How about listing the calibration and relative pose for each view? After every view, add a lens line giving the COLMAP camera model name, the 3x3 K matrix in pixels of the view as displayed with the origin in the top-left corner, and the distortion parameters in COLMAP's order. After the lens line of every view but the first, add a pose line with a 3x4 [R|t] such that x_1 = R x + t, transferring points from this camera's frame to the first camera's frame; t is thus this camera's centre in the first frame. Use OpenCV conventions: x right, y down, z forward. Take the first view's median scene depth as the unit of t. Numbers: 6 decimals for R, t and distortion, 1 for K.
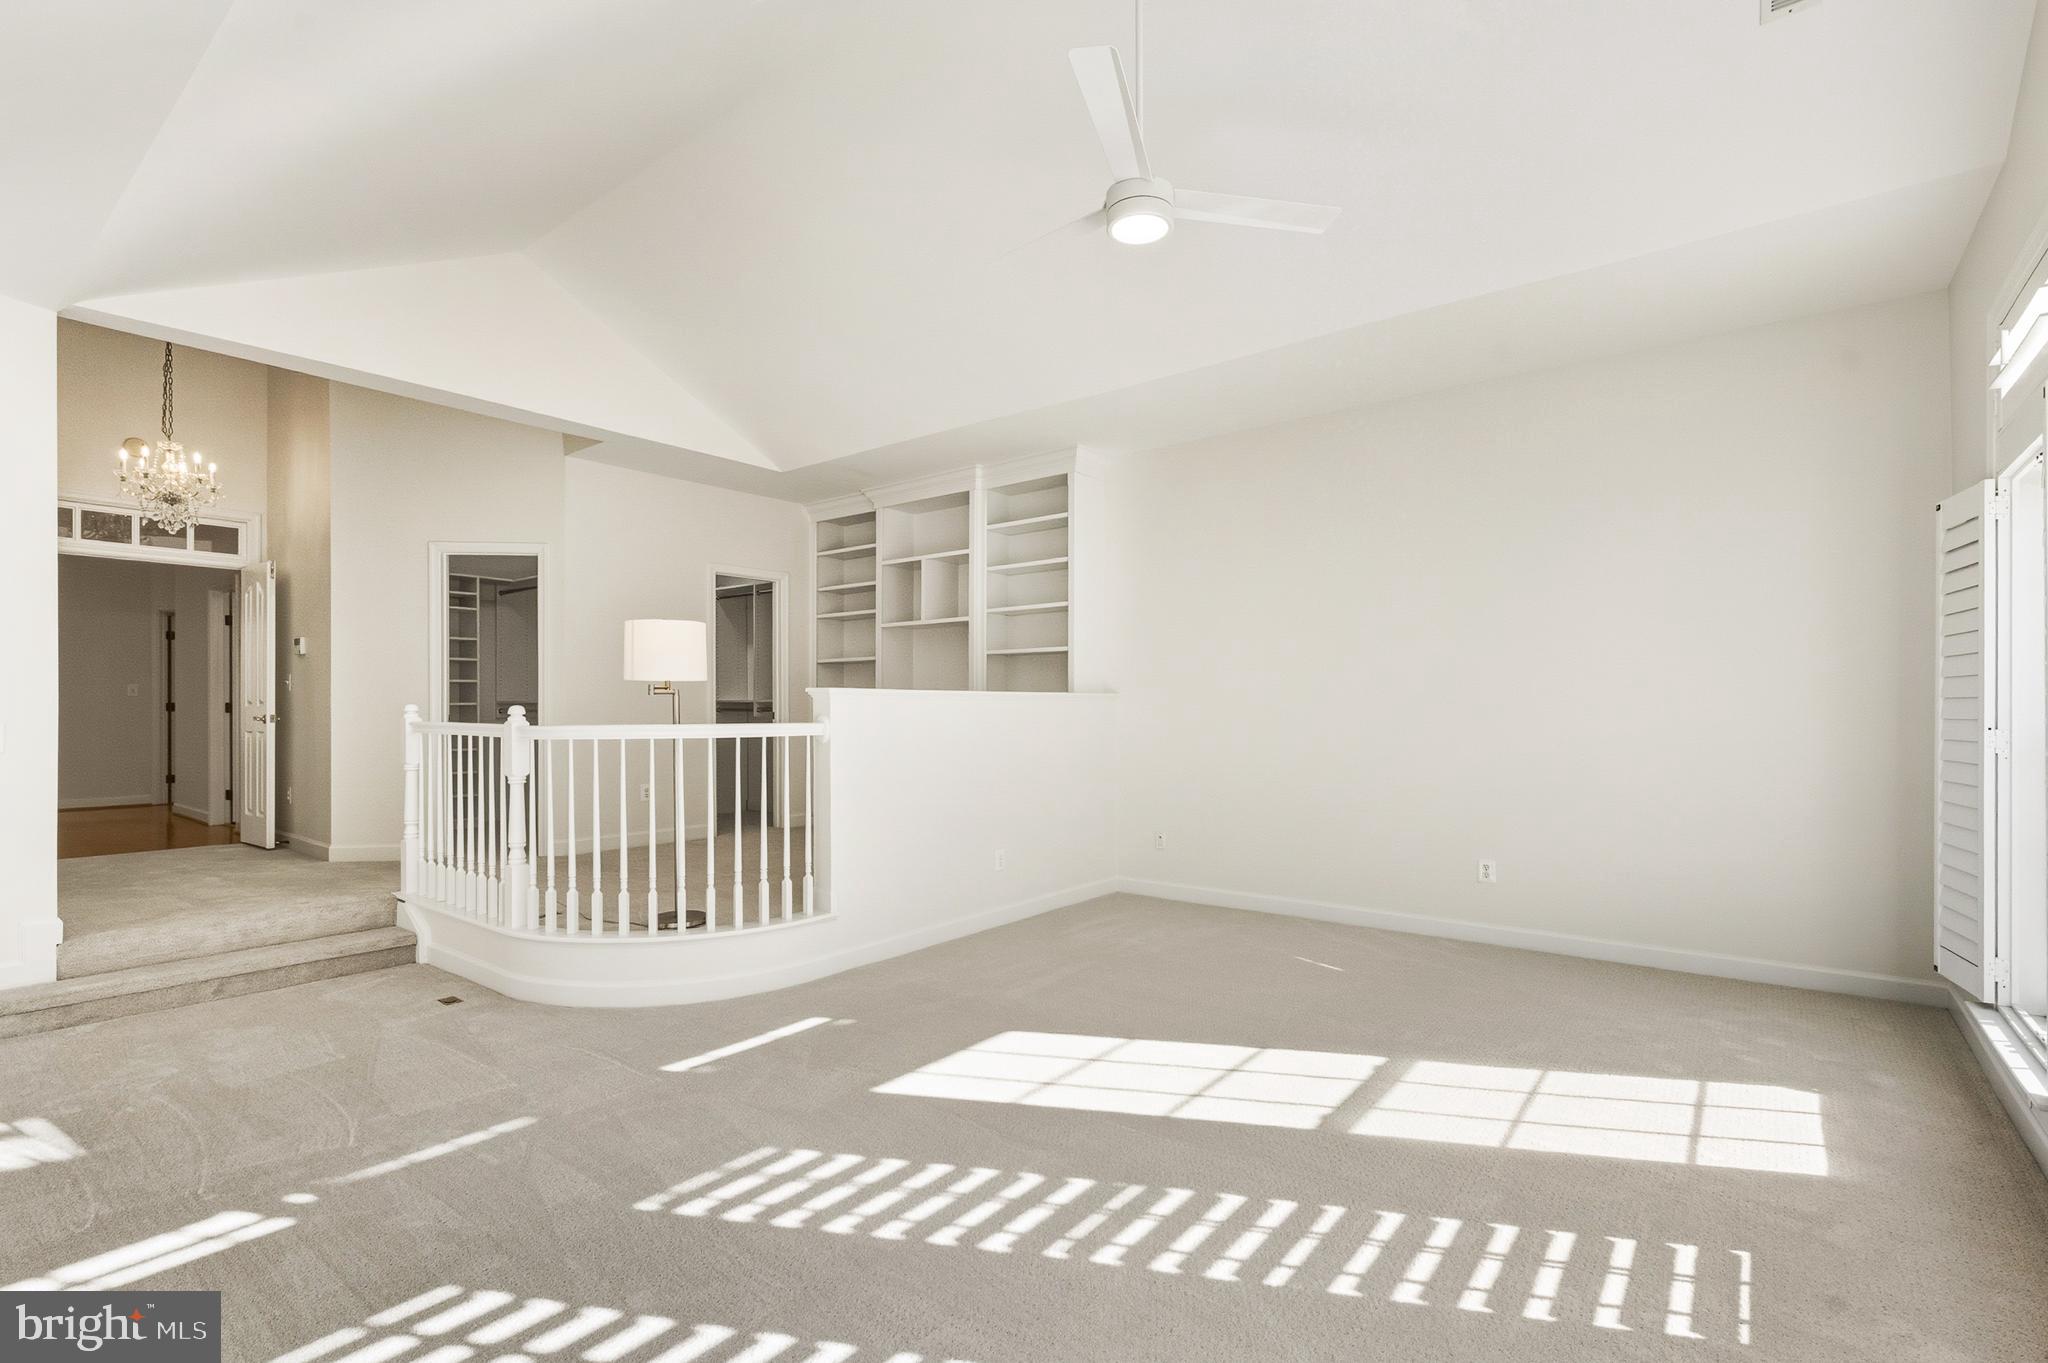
lens RADIAL K [[923.4, 0, 1035.0], [0, 923.4, 700.1], [0, 0, 1]] dist [-0.000985, -0.000228]
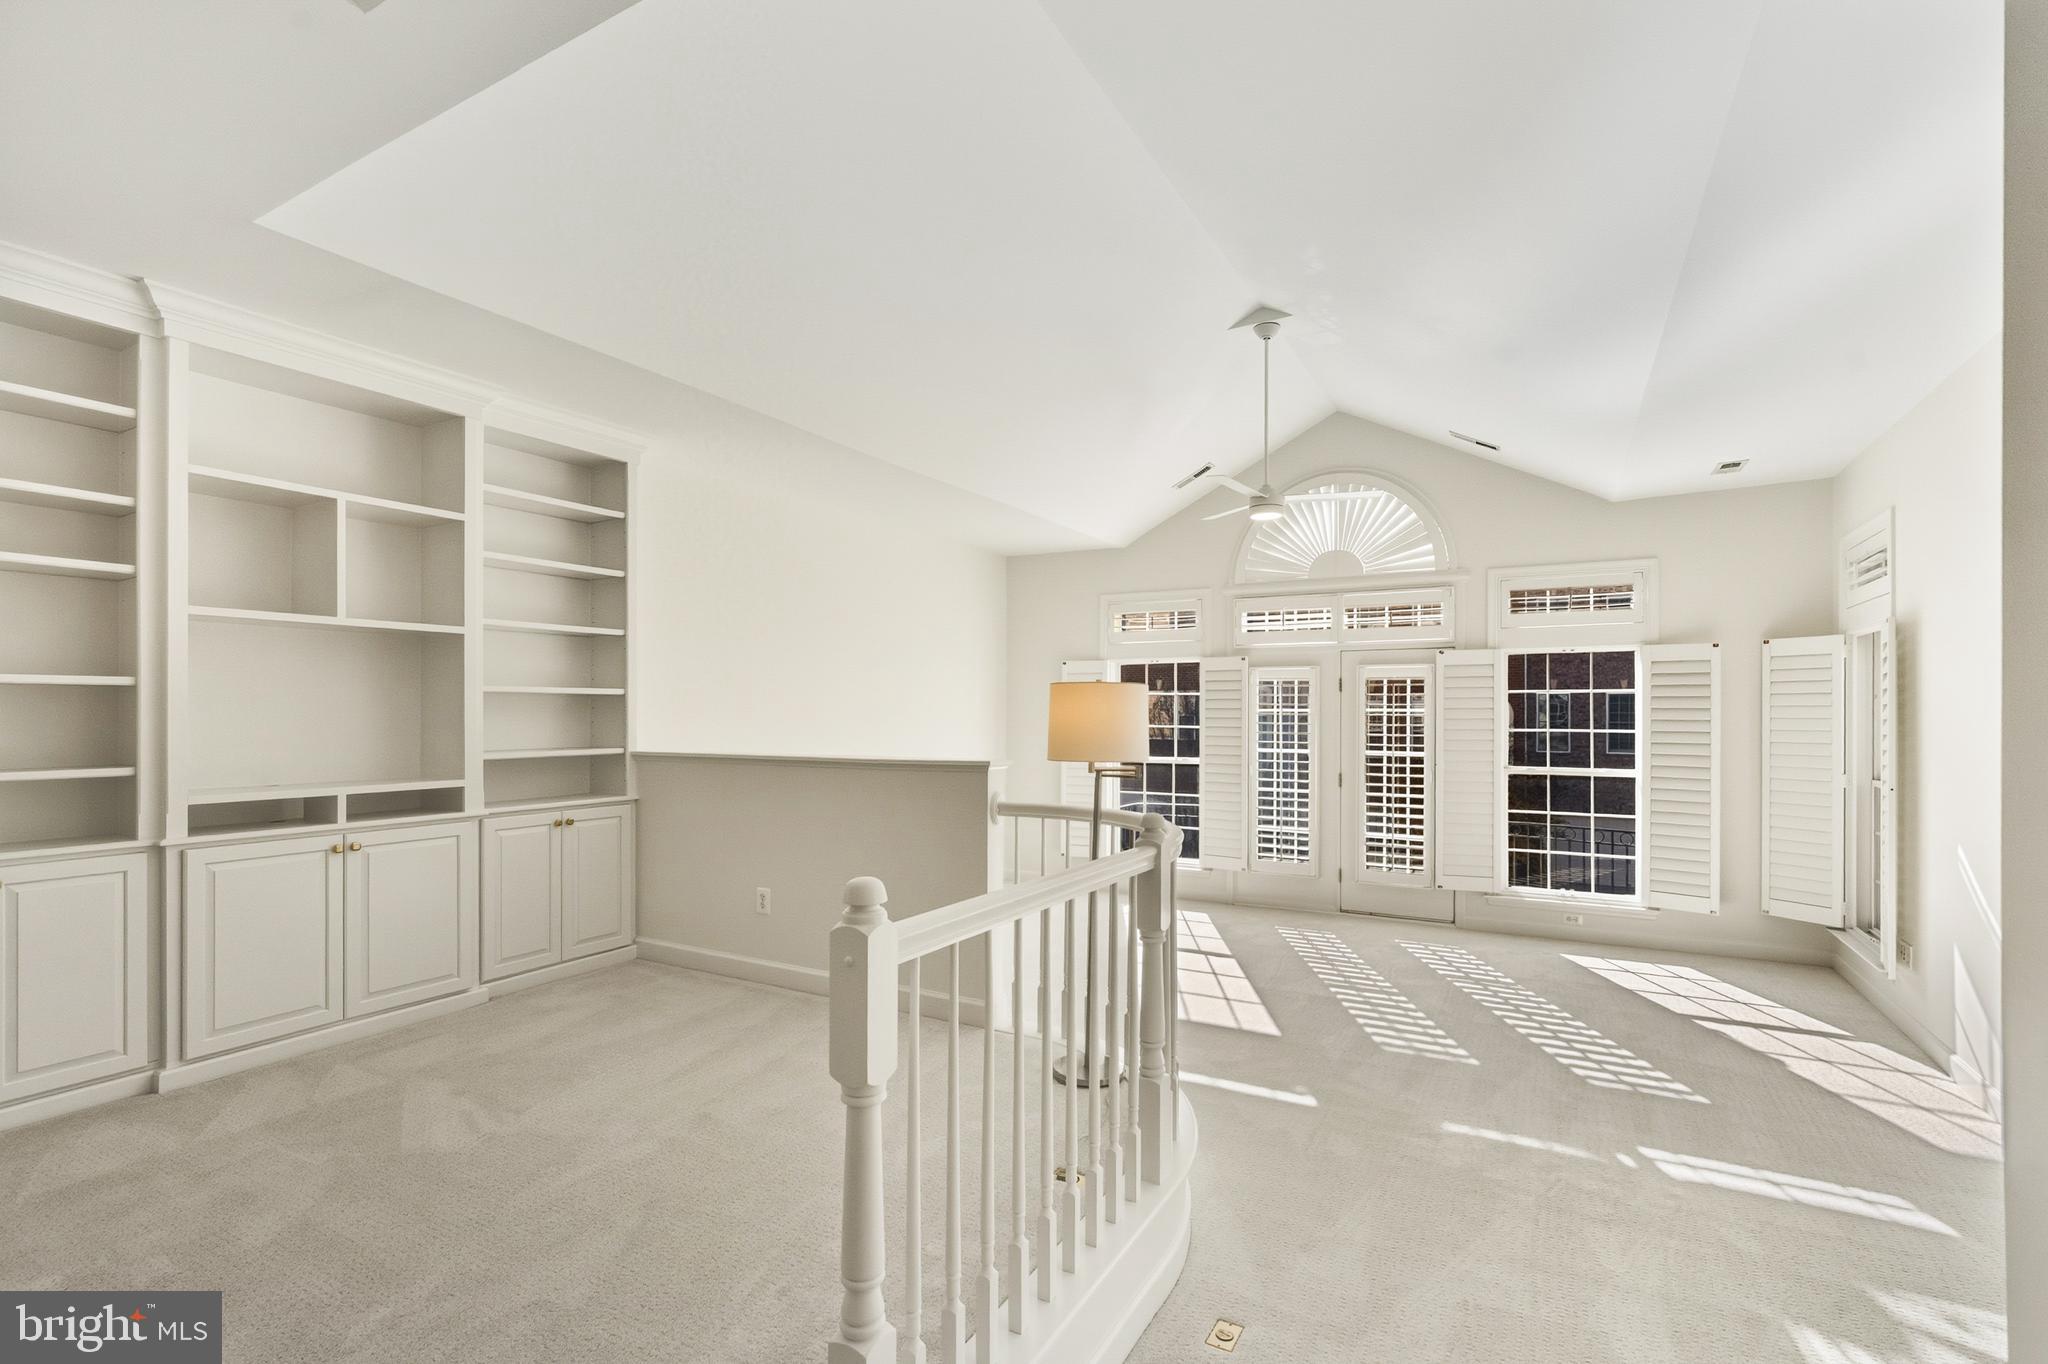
lens RADIAL K [[923.4, 0, 1033.7], [0, 923.4, 704.2], [0, 0, 1]] dist [-0.000985, -0.000228]
pose [[-0.147285, 0.011965, 0.989022, -1.925656], [-0.008580, 0.999874, -0.013374, -0.094258], [-0.989057, -0.010455, -0.147164, 1.975896]]
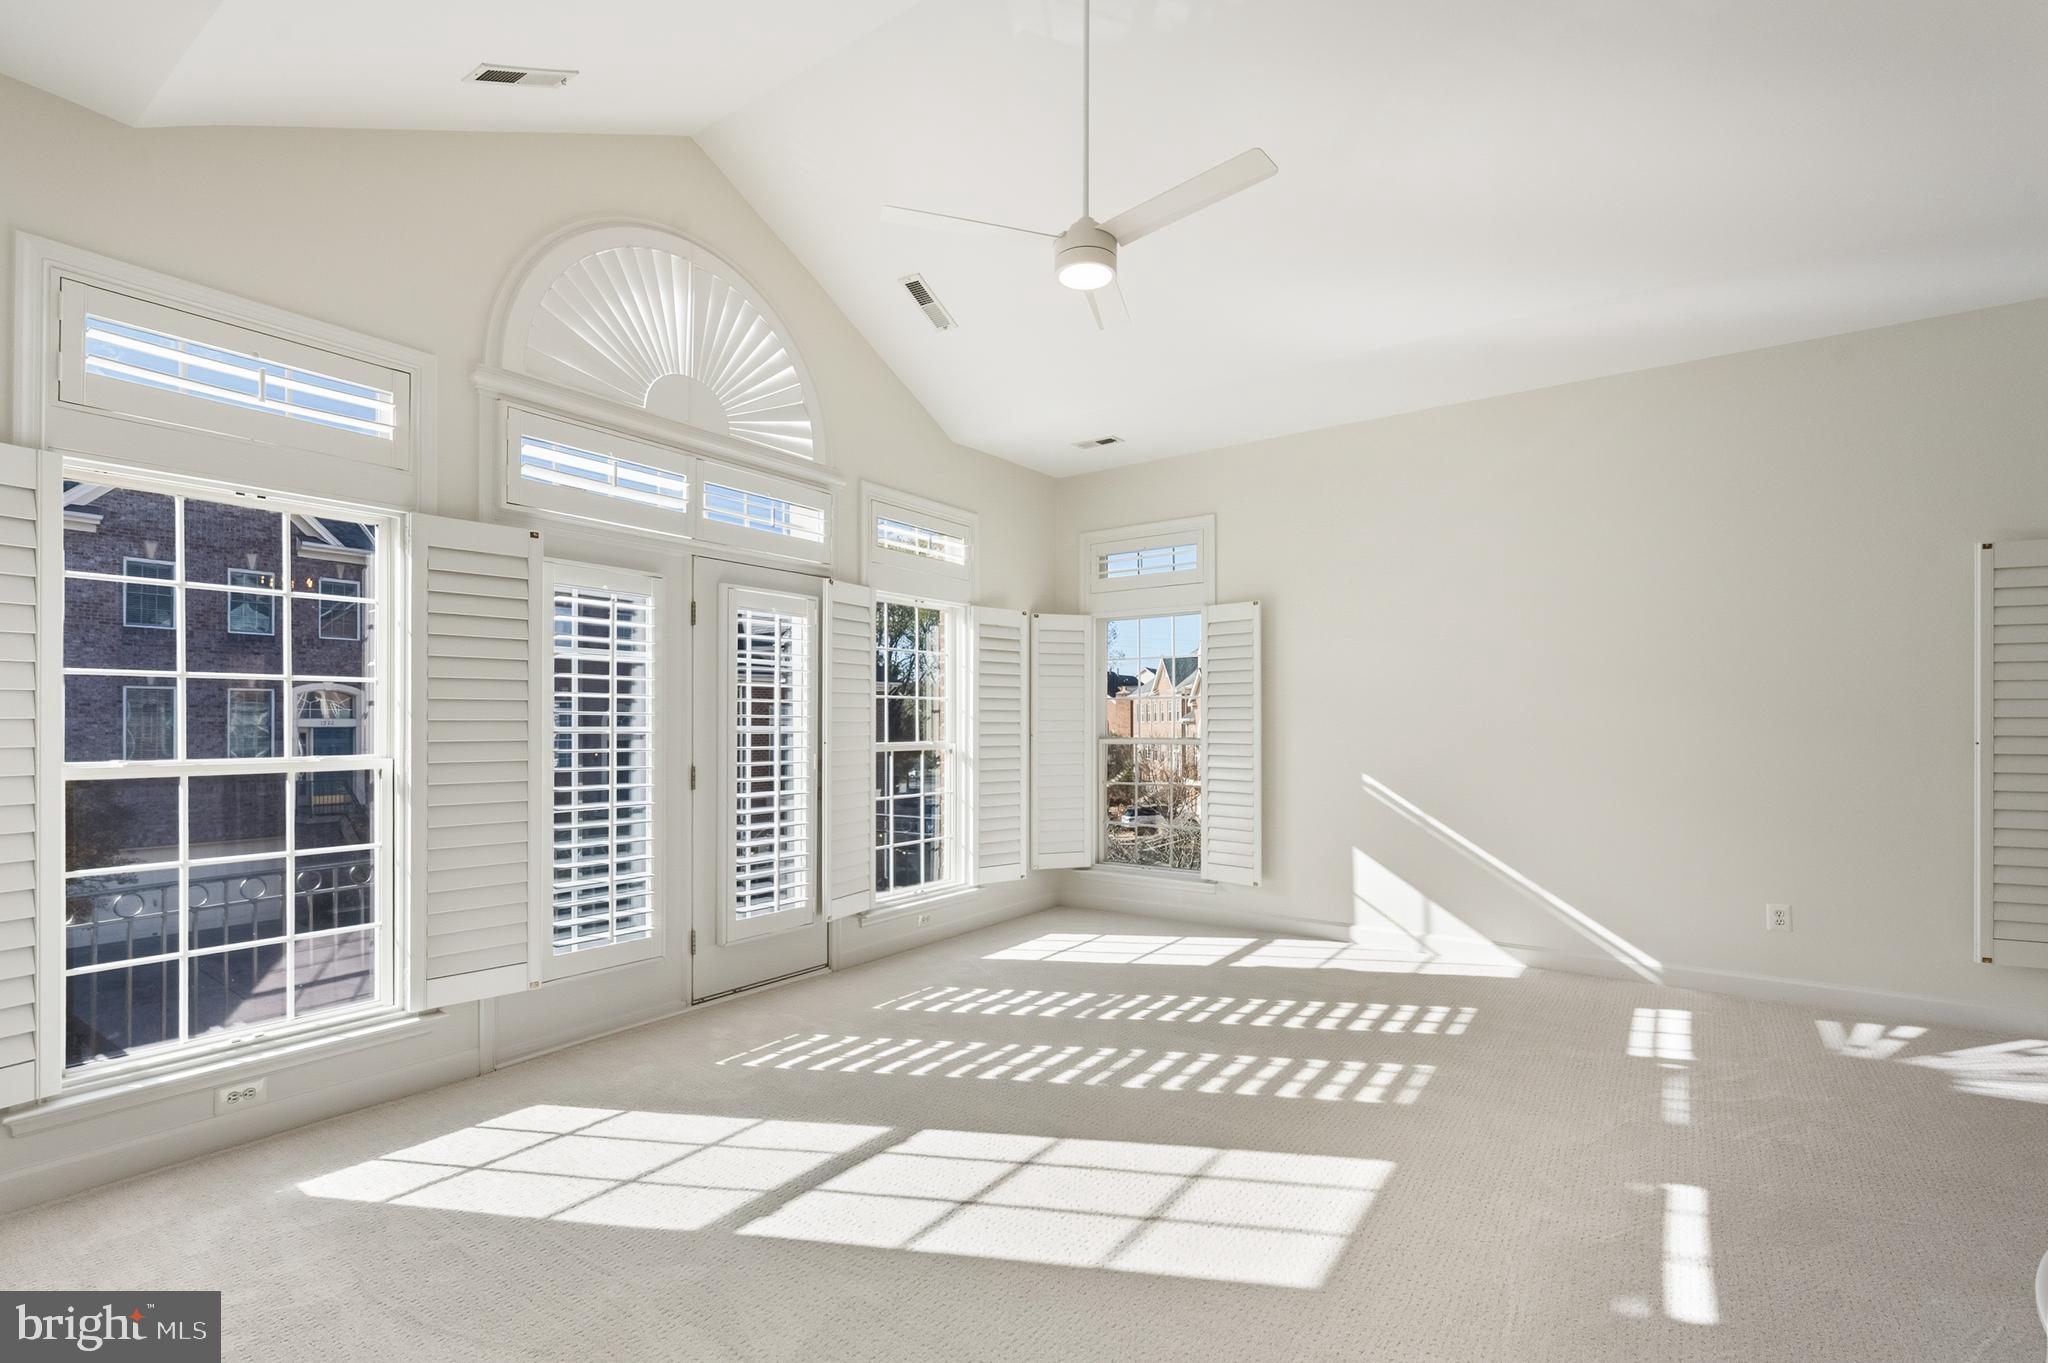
lens RADIAL K [[923.4, 0, 1023.3], [0, 923.4, 724.3], [0, 0, 1]] dist [-0.000985, -0.000228]
pose [[-0.998983, 0.004732, -0.044838, 0.260067], [0.005086, 0.999957, -0.007775, 0.015372], [0.044800, -0.007995, -0.998964, 2.293788]]
